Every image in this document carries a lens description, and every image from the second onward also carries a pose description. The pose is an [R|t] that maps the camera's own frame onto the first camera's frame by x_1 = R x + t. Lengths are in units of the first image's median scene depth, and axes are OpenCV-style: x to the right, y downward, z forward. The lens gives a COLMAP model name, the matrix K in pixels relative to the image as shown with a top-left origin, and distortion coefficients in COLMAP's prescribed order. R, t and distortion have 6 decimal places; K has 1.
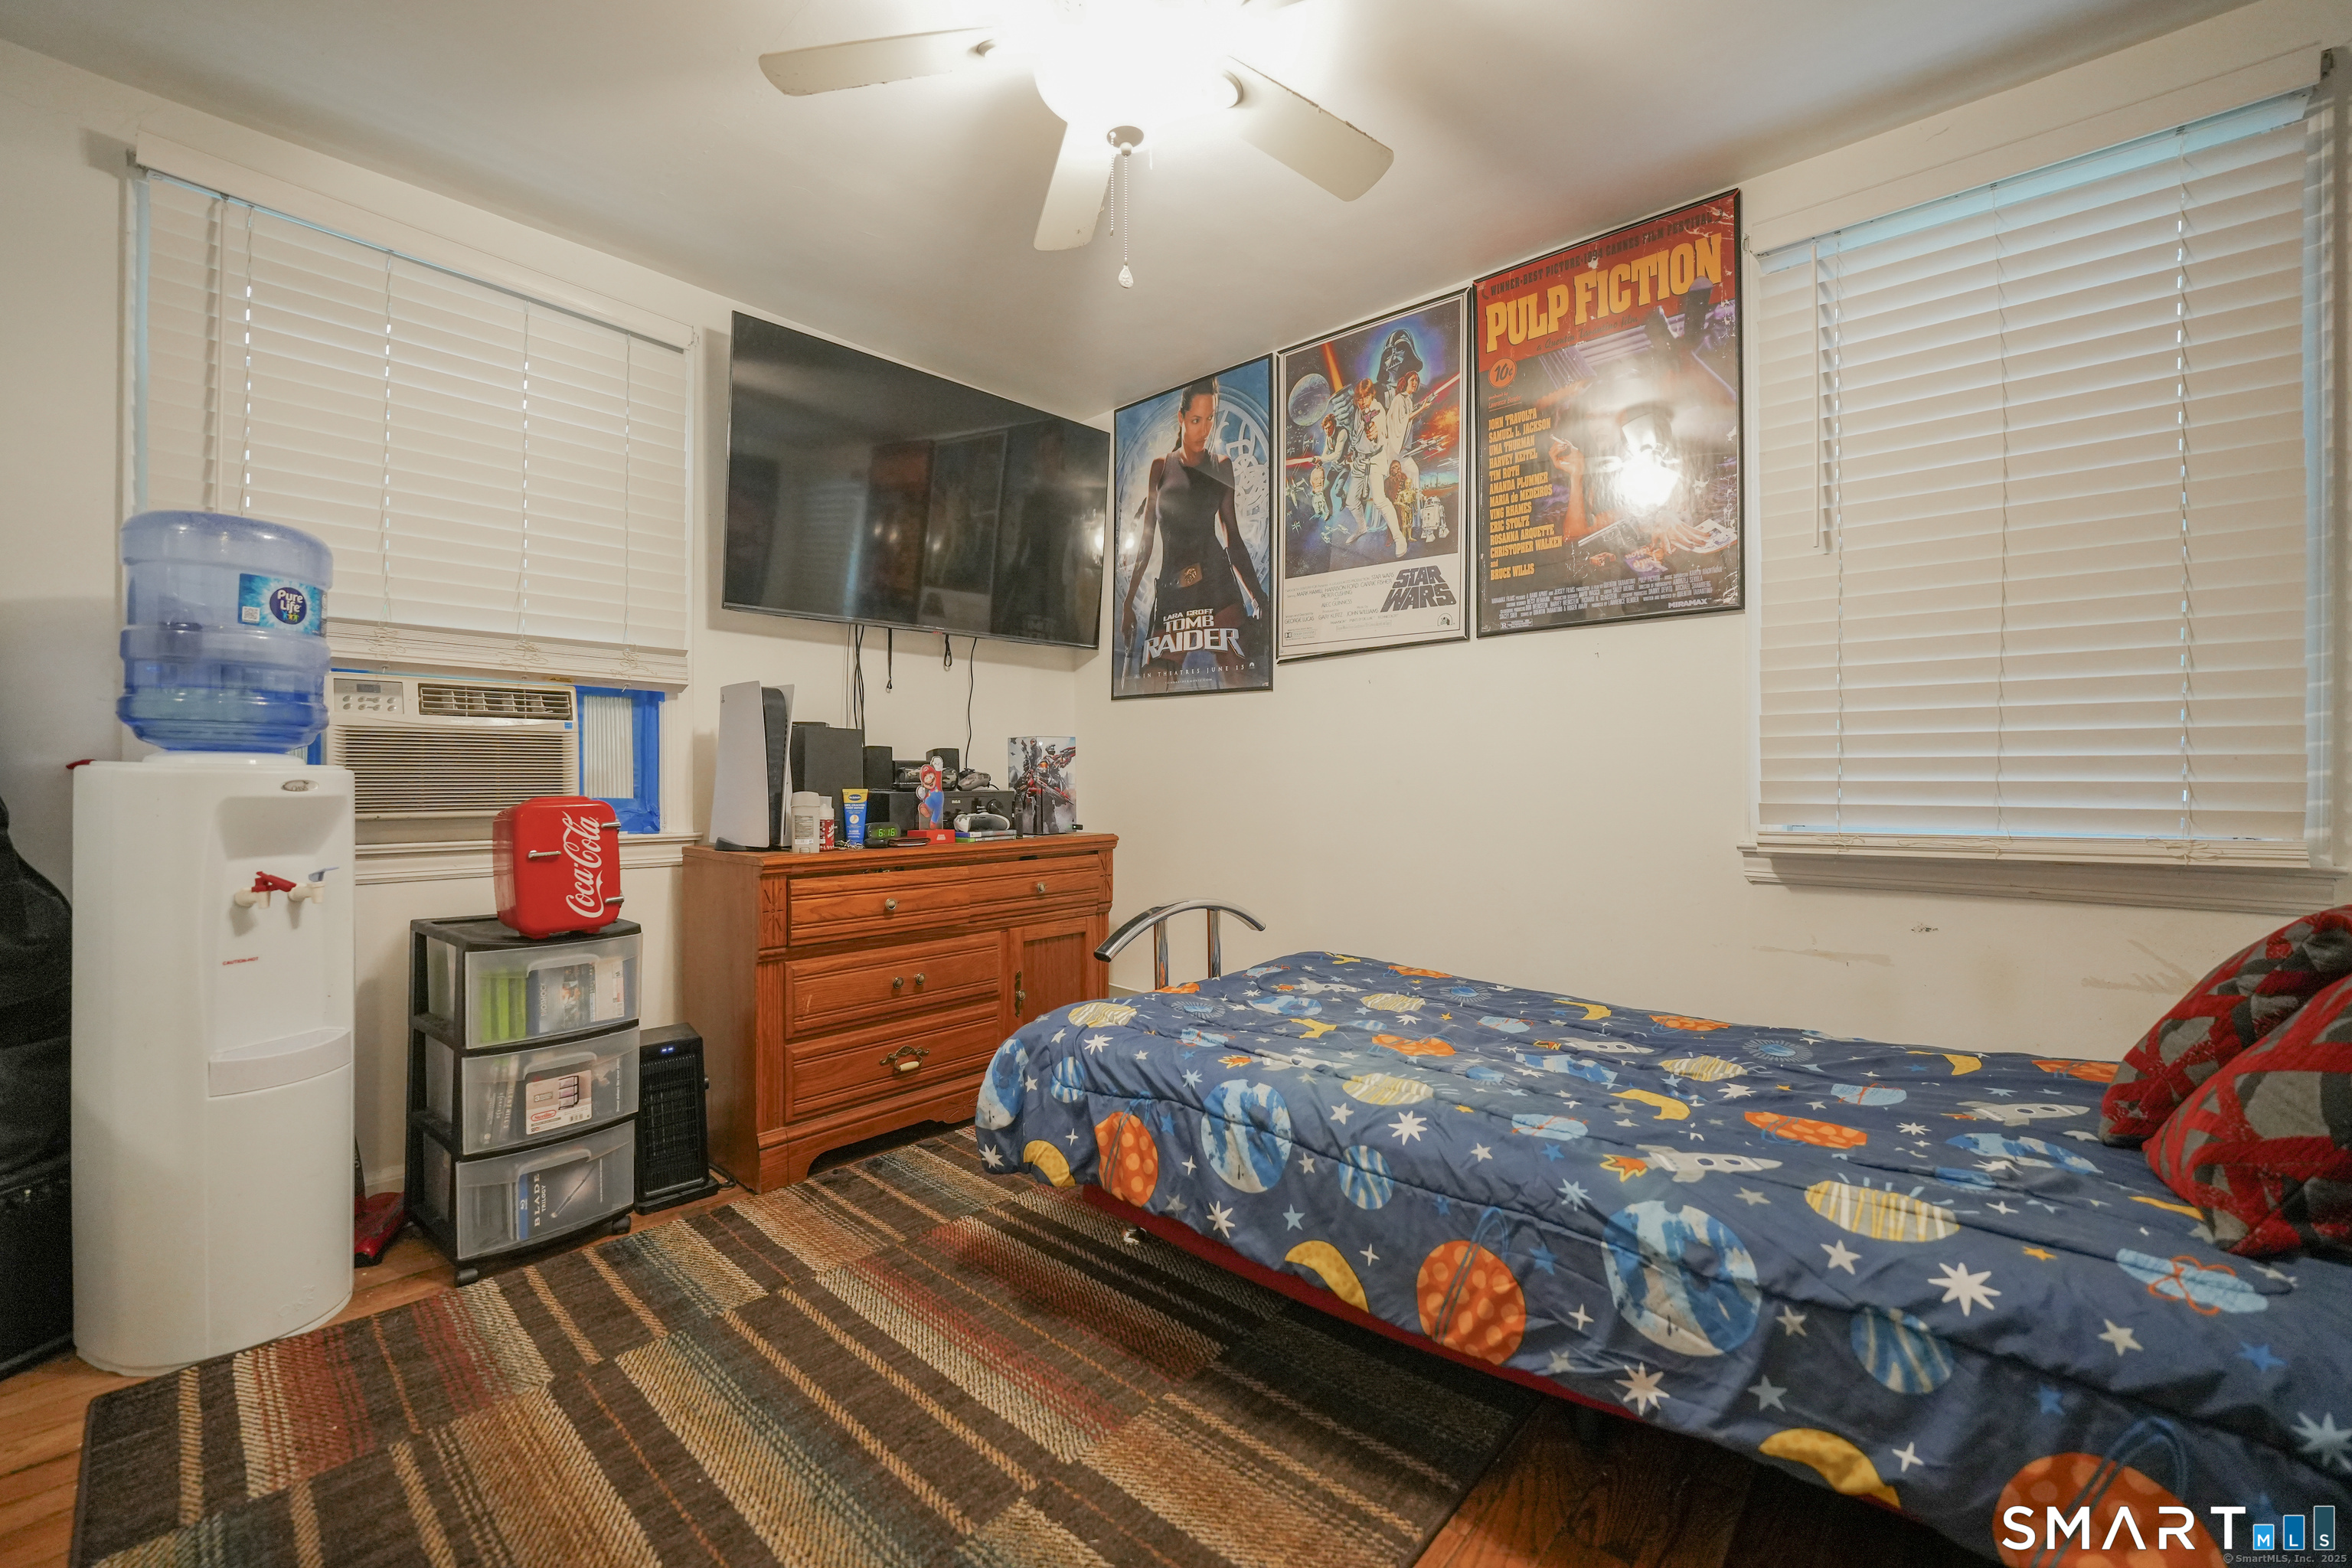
lens RADIAL K [[950.6, 0, 1165.7], [0, 950.6, 777.2], [0, 0, 1]] dist [-0.022486, 0.001045]
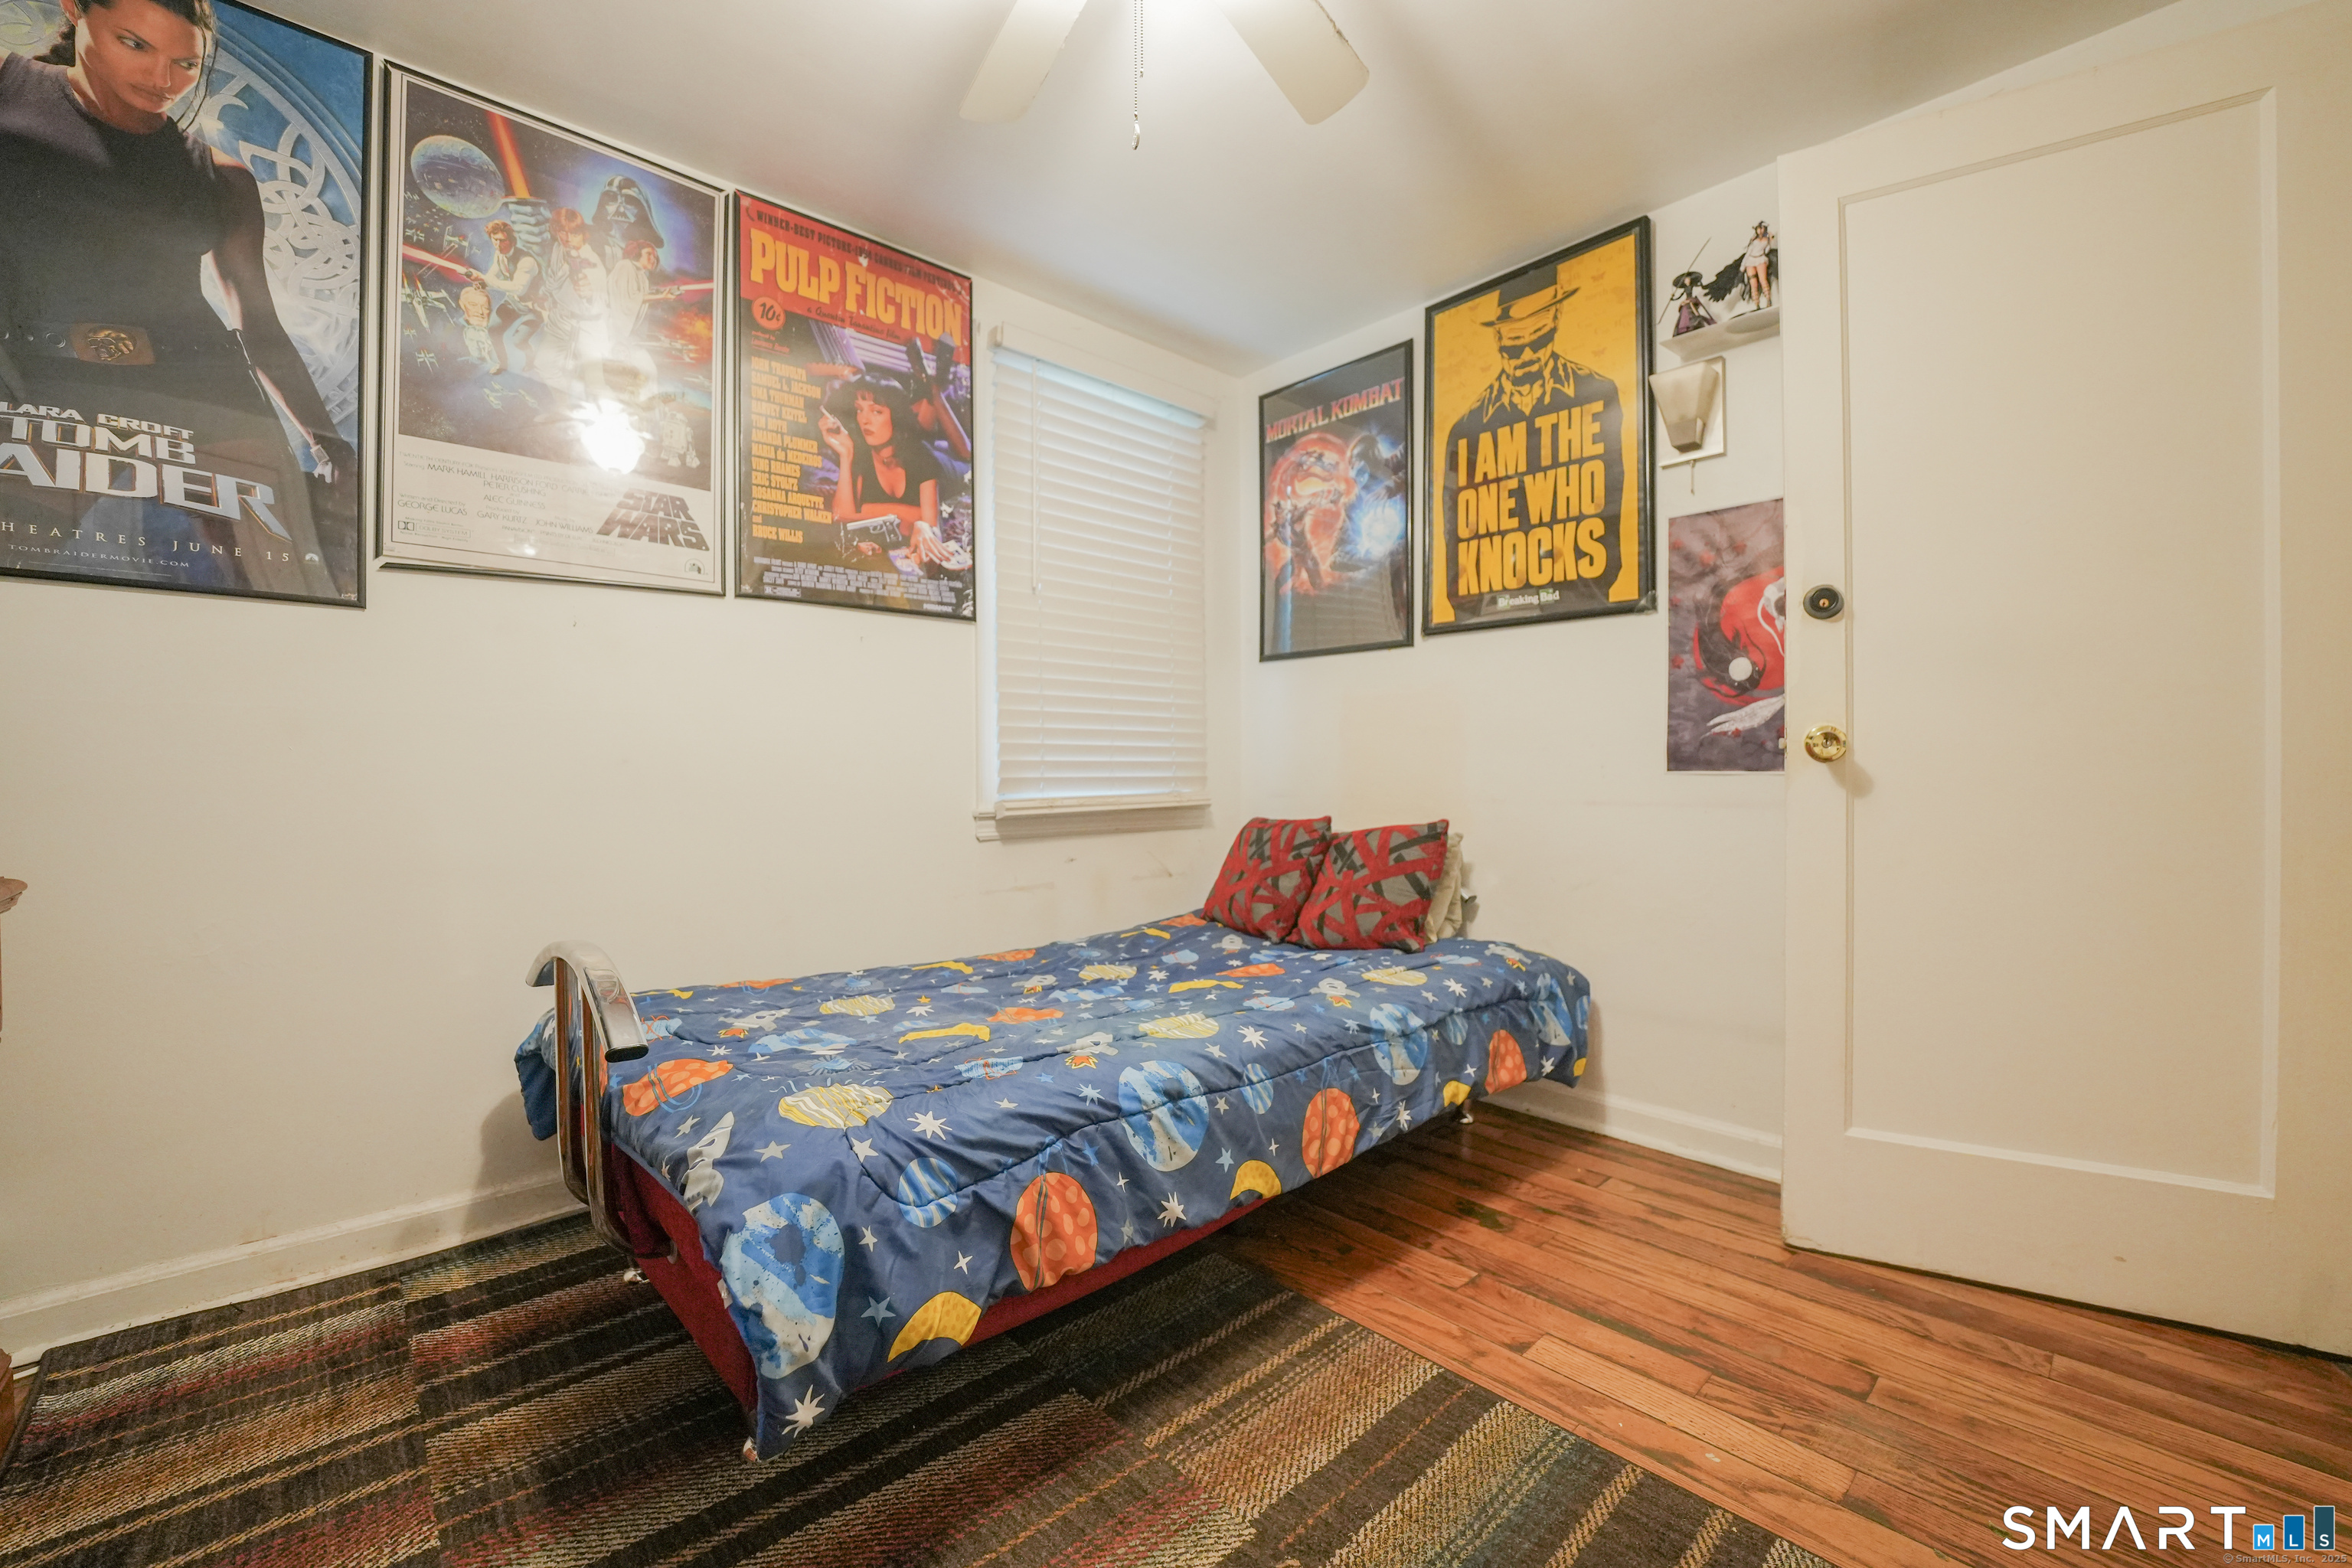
lens RADIAL K [[950.6, 0, 1164.3], [0, 950.6, 777.7], [0, 0, 1]] dist [-0.022486, 0.001045]
pose [[0.110364, -0.007305, 0.993864, -0.539514], [0.003452, 0.999970, 0.006966, 0.016956], [-0.993885, 0.002662, 0.110386, 0.551318]]
